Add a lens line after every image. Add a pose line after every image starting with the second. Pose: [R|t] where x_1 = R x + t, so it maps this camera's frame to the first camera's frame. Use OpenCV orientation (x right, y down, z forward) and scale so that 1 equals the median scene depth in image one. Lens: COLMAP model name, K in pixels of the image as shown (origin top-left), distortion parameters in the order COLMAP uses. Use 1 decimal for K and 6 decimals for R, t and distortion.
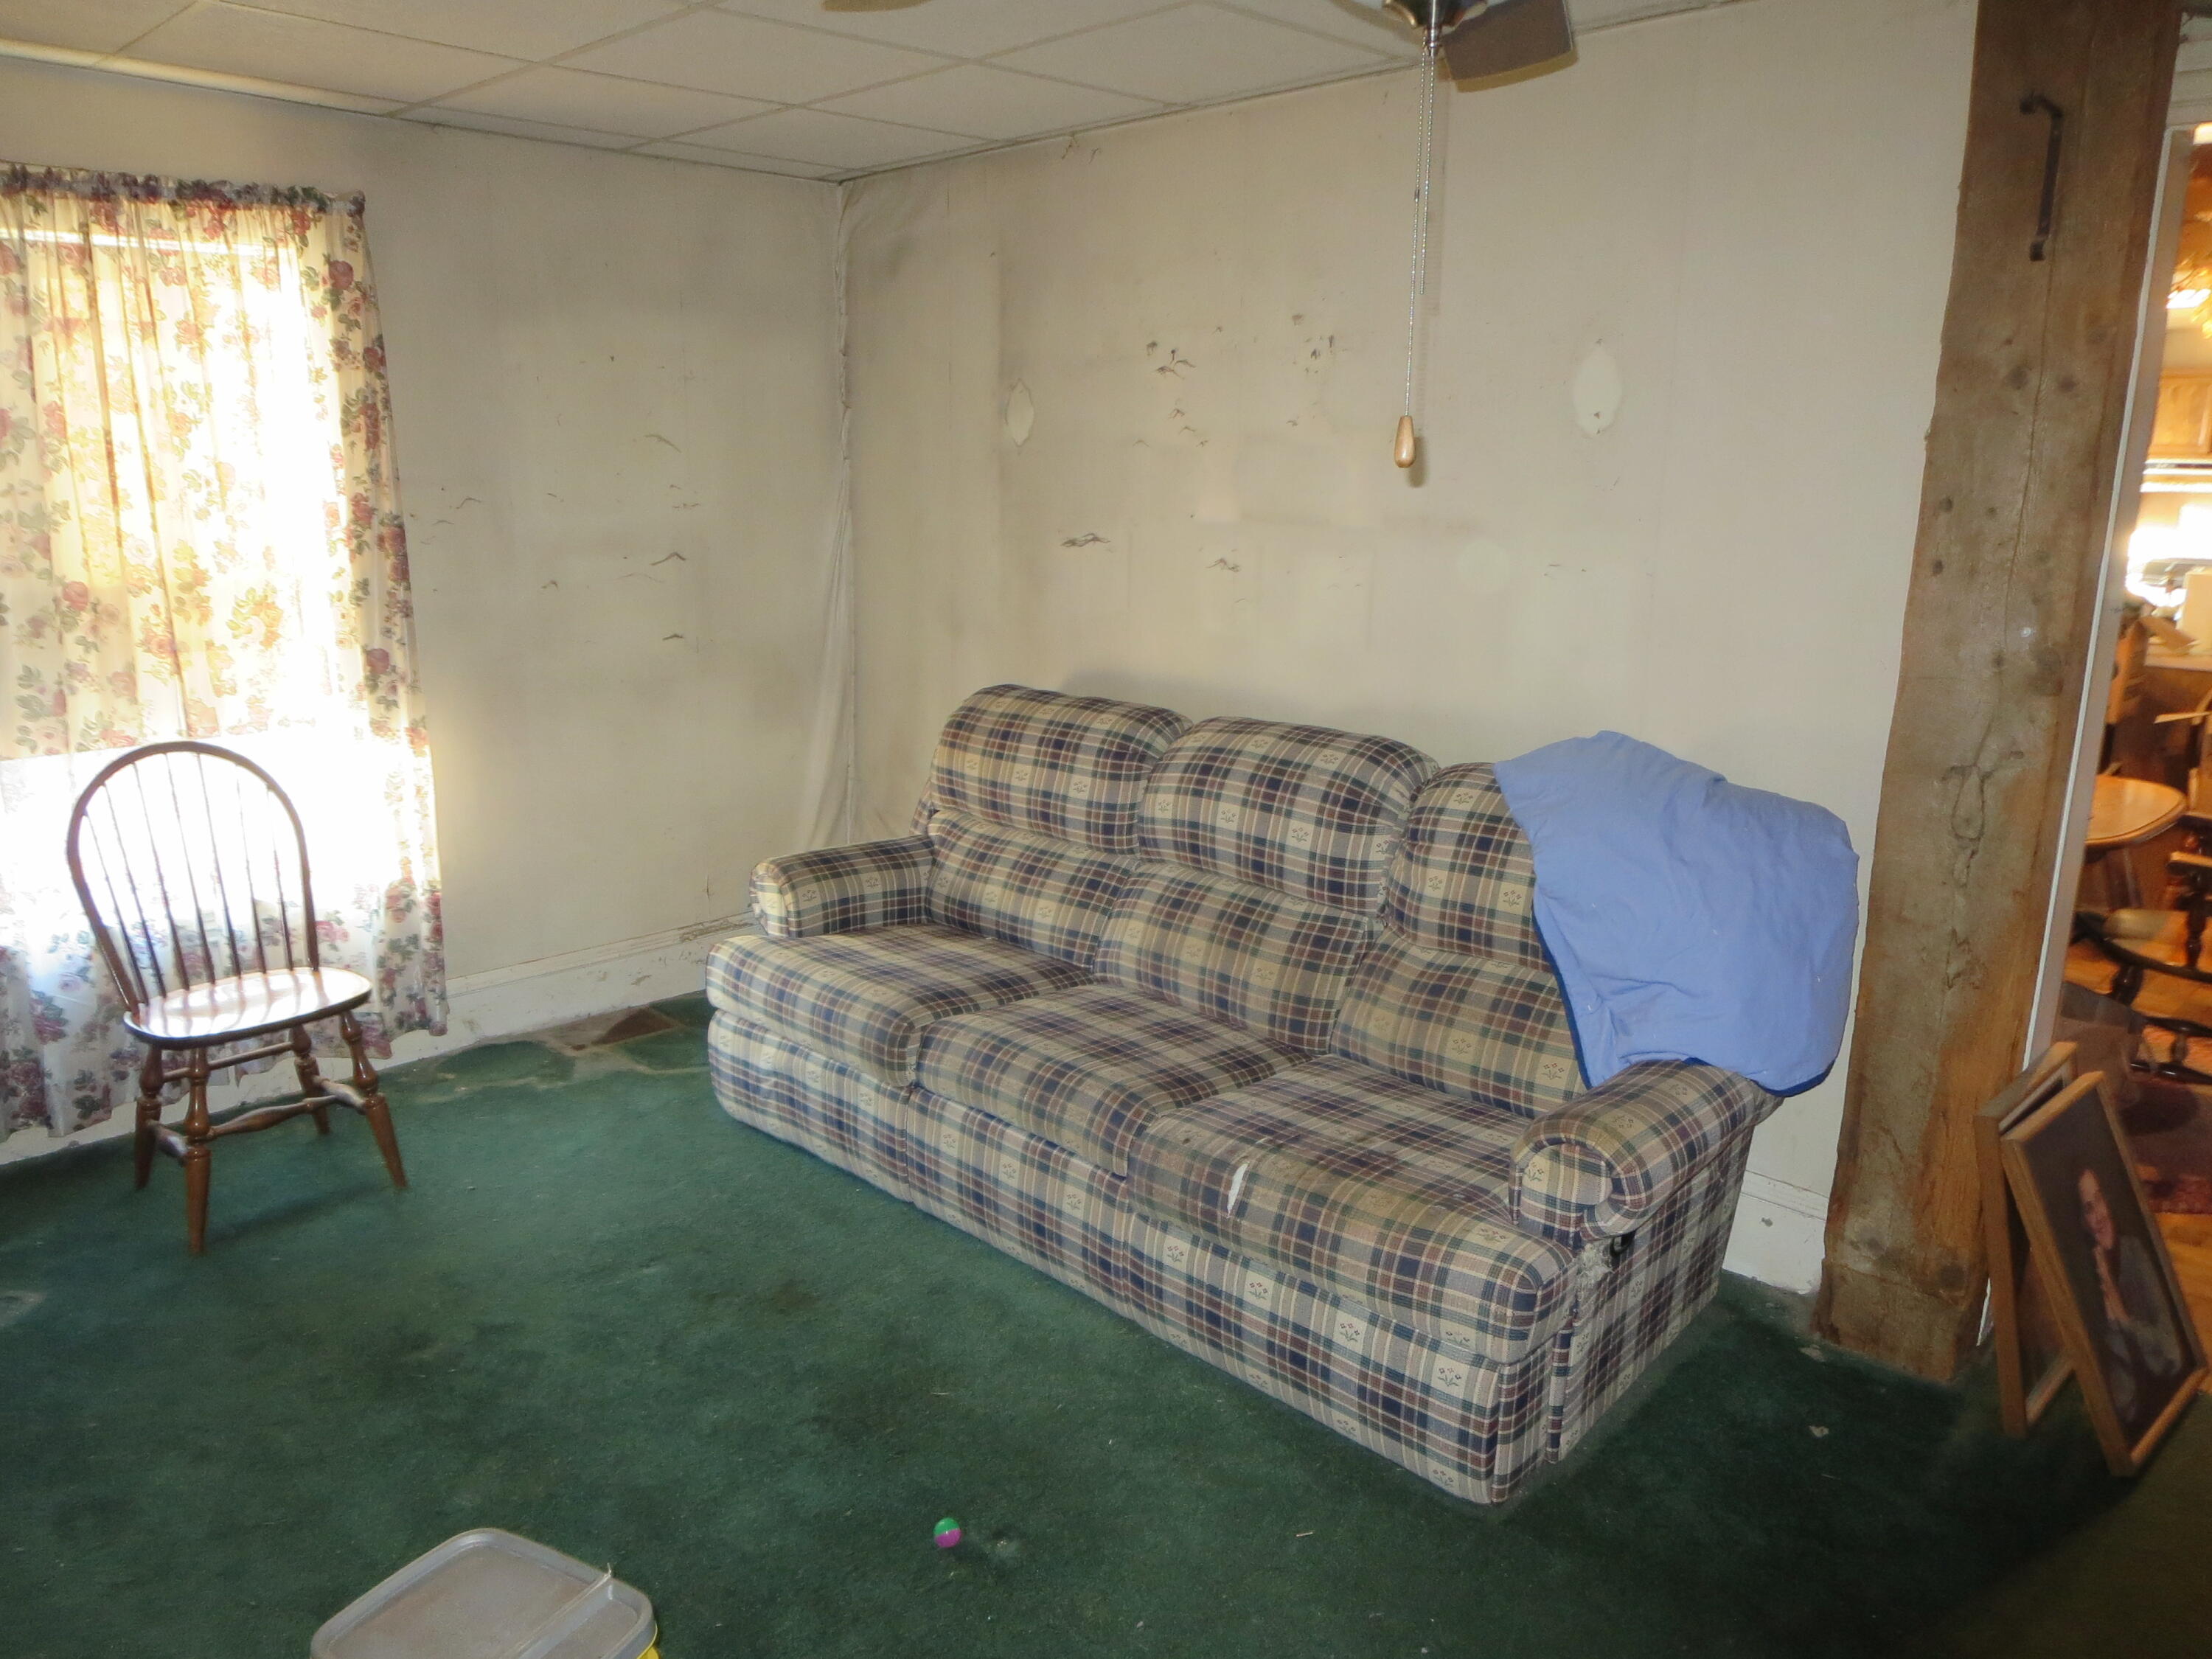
lens RADIAL K [[1572.2, 0, 1098.1], [0, 1572.2, 817.3], [0, 0, 1]] dist [-0.038962, 0.012744]
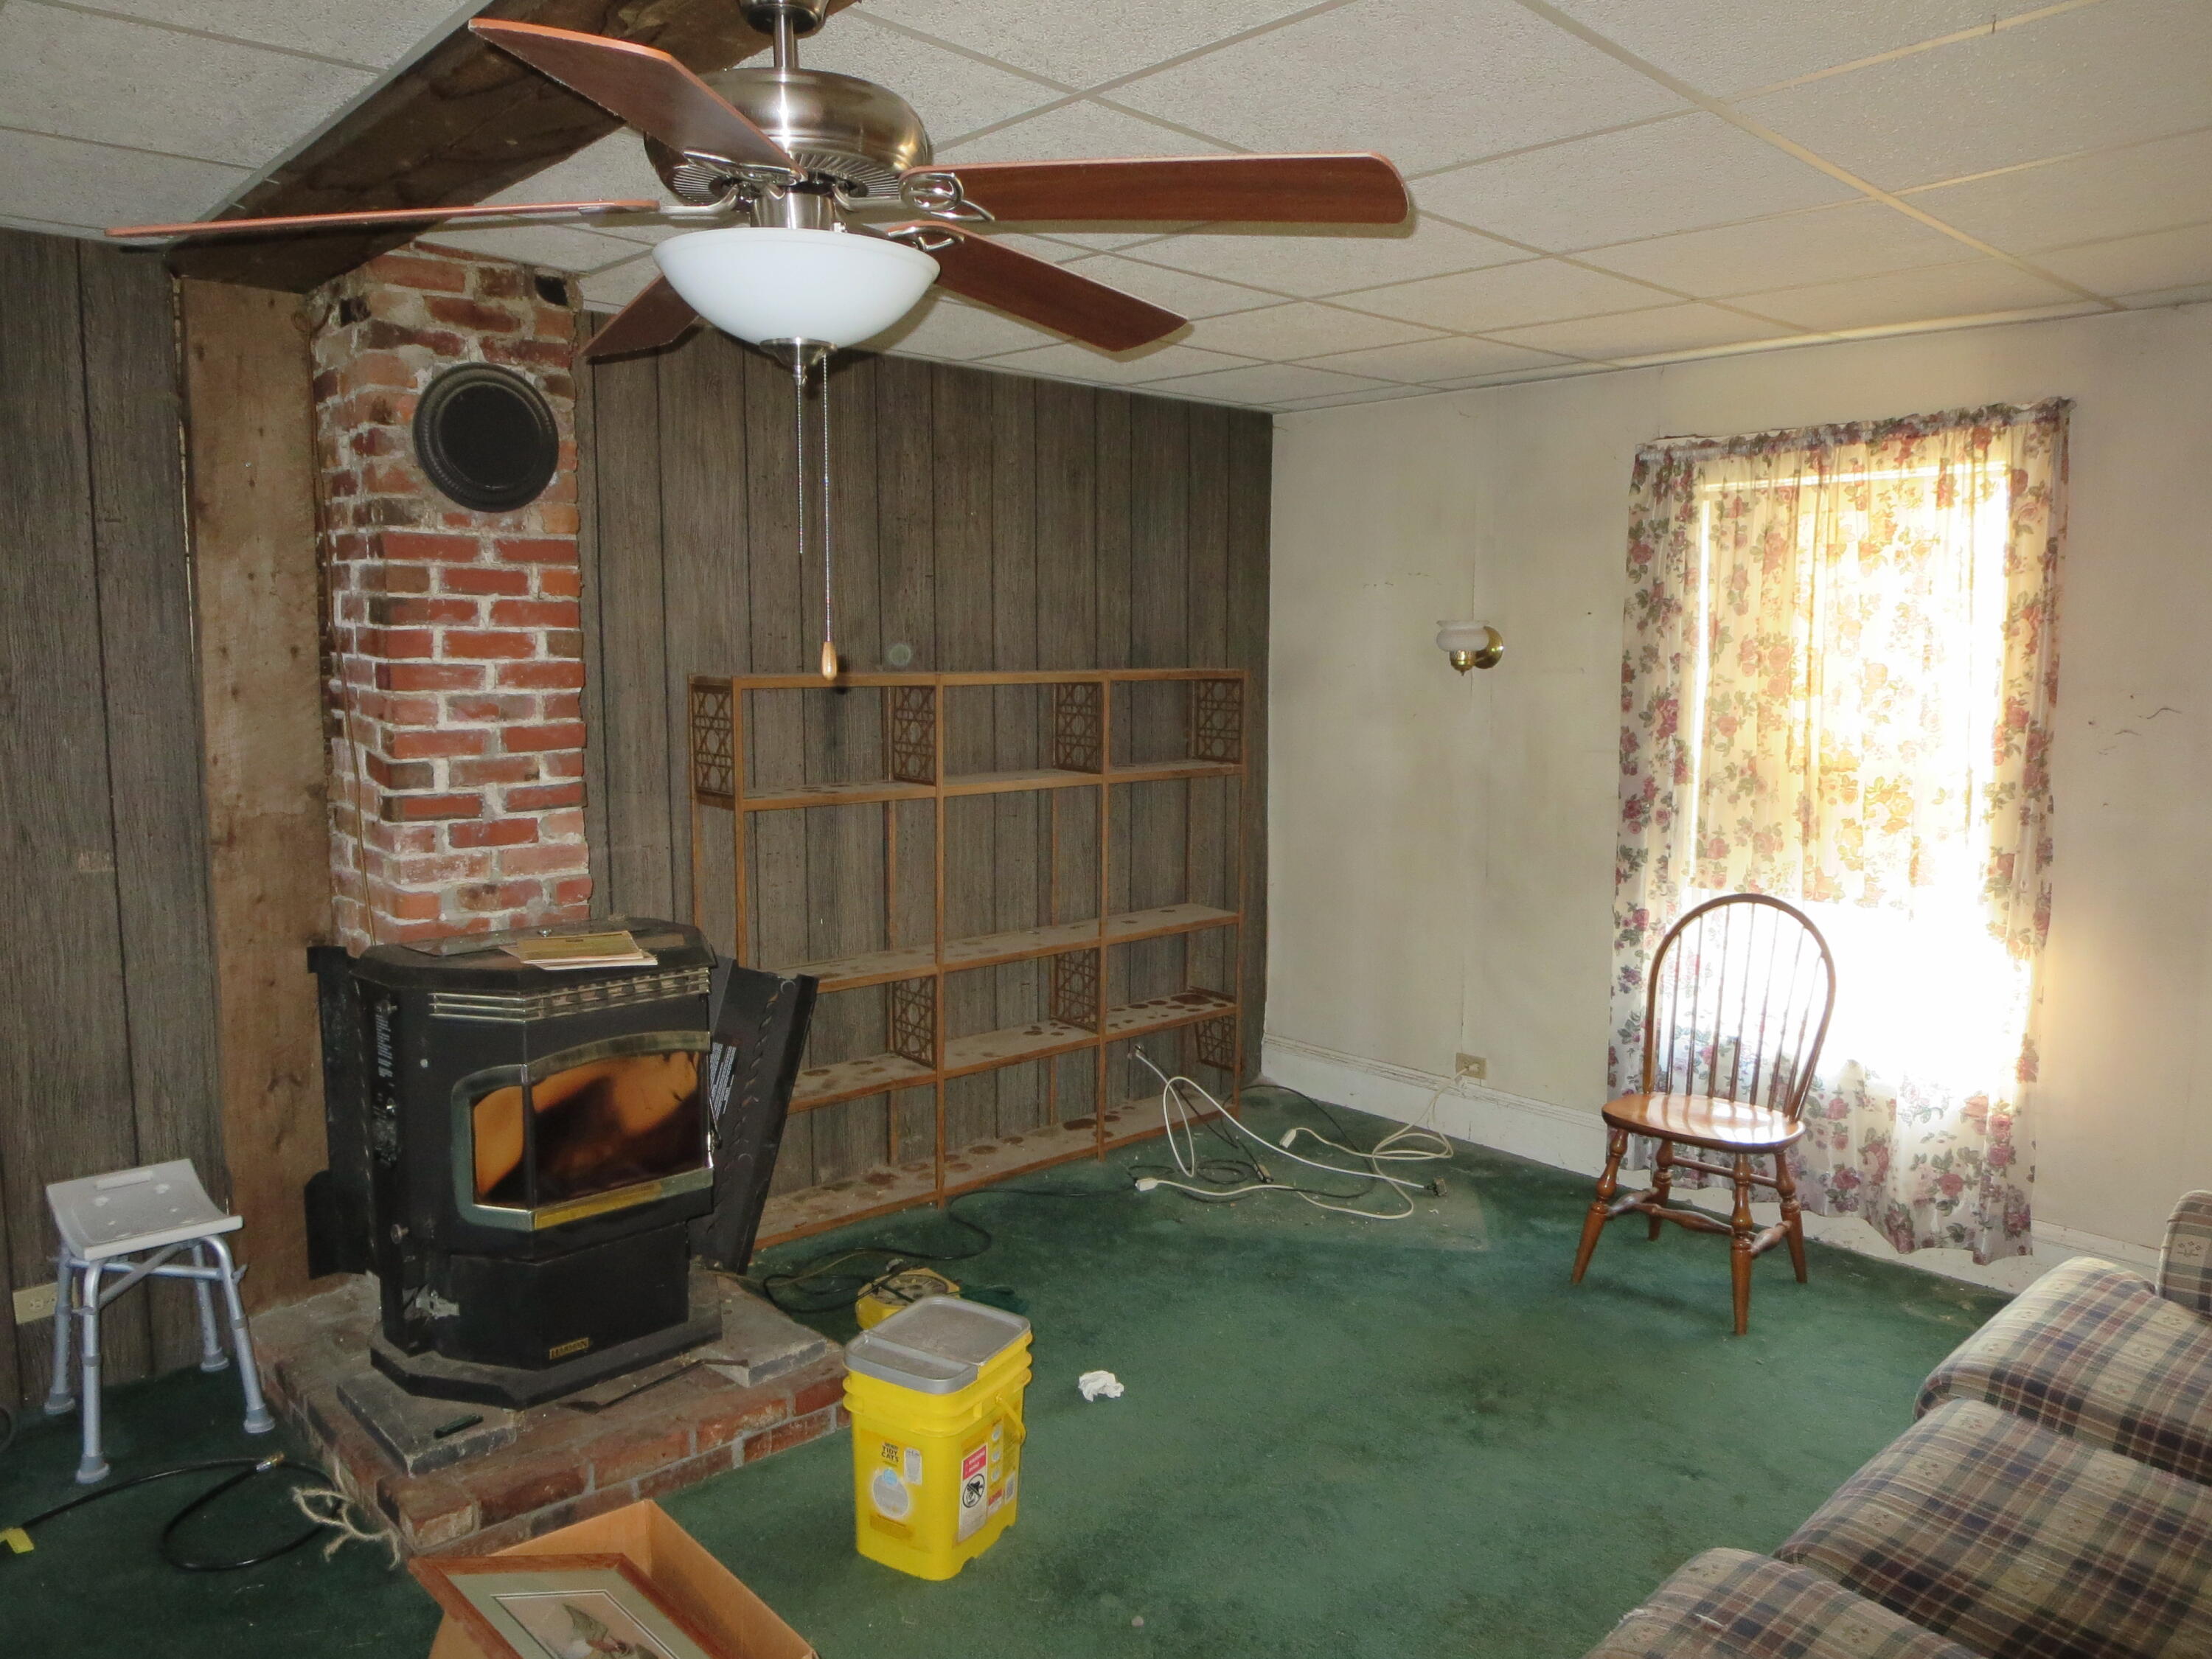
lens RADIAL K [[1572.2, 0, 1114.4], [0, 1572.2, 816.5], [0, 0, 1]] dist [-0.038962, 0.012744]
pose [[-0.038797, 0.098239, -0.994406, 0.589146], [-0.231770, 0.967132, 0.104587, -0.115201], [0.971997, 0.234531, -0.014753, 0.523641]]
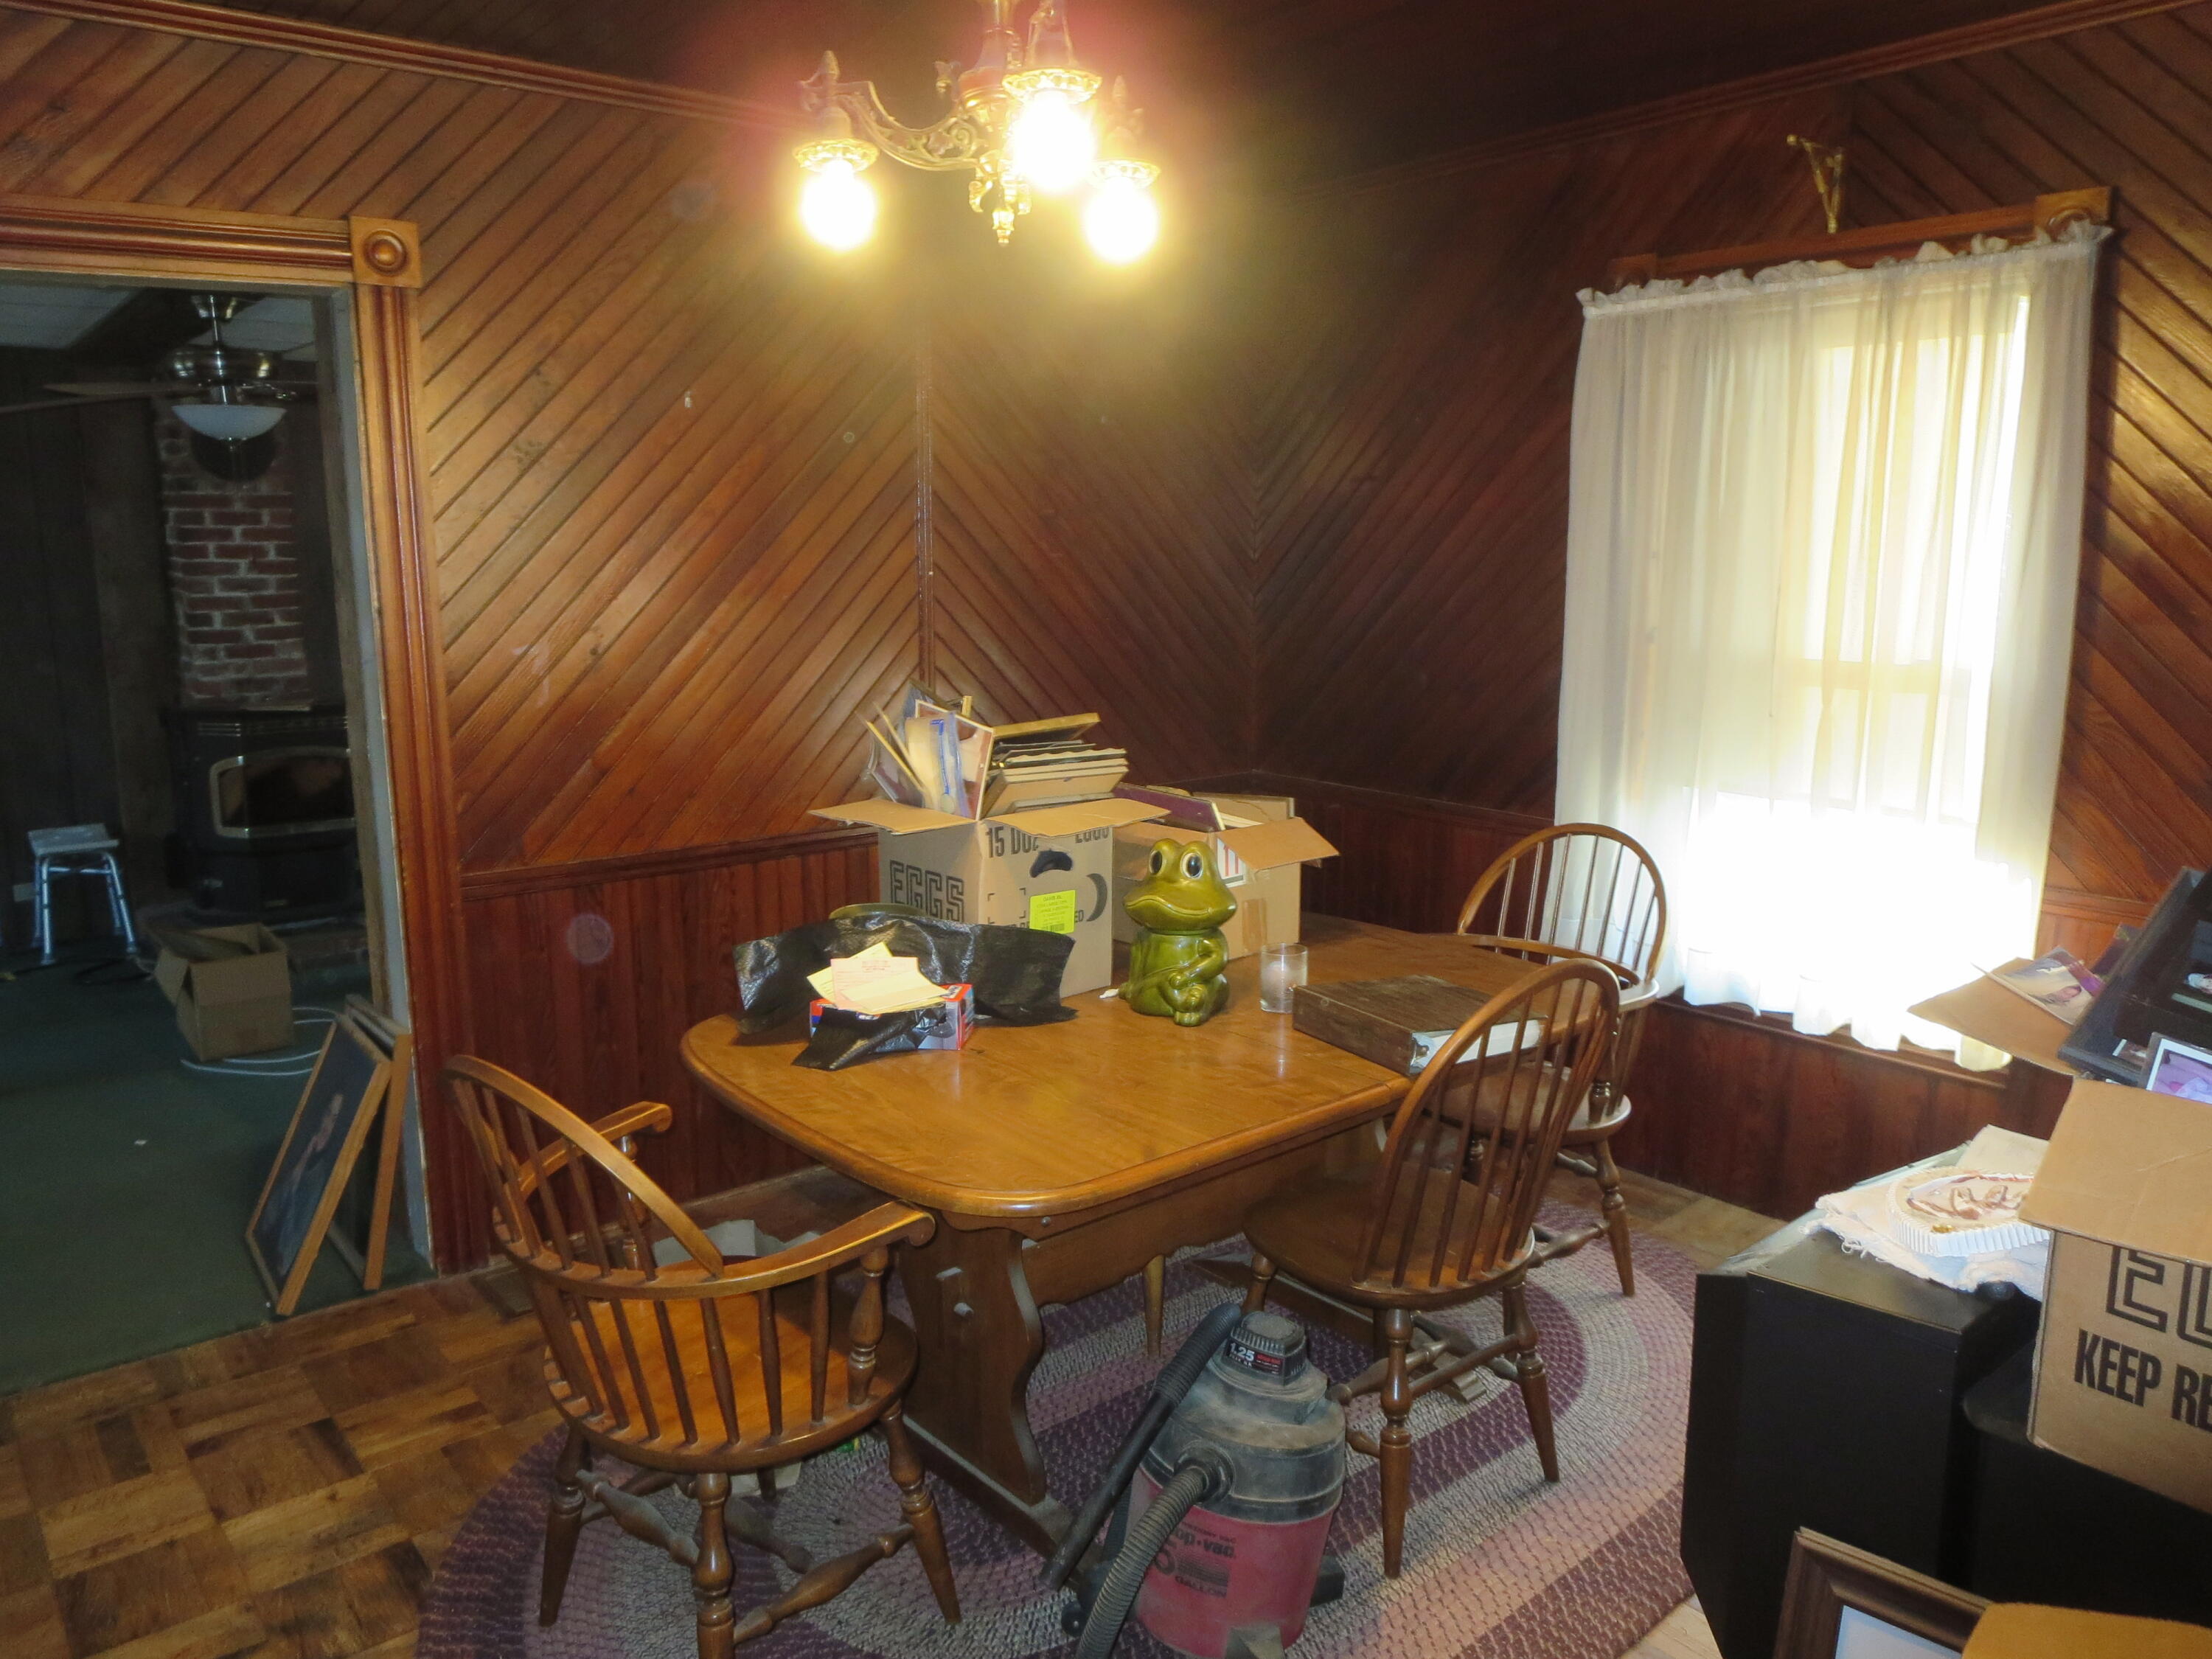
lens RADIAL K [[1572.2, 0, 1102.8], [0, 1572.2, 812.7], [0, 0, 1]] dist [-0.038962, 0.012744]
pose [[-0.093369, 0.158728, -0.982898, 1.024242], [-0.220674, 0.959357, 0.175889, -0.204163], [0.970868, 0.233322, -0.054547, 0.927971]]
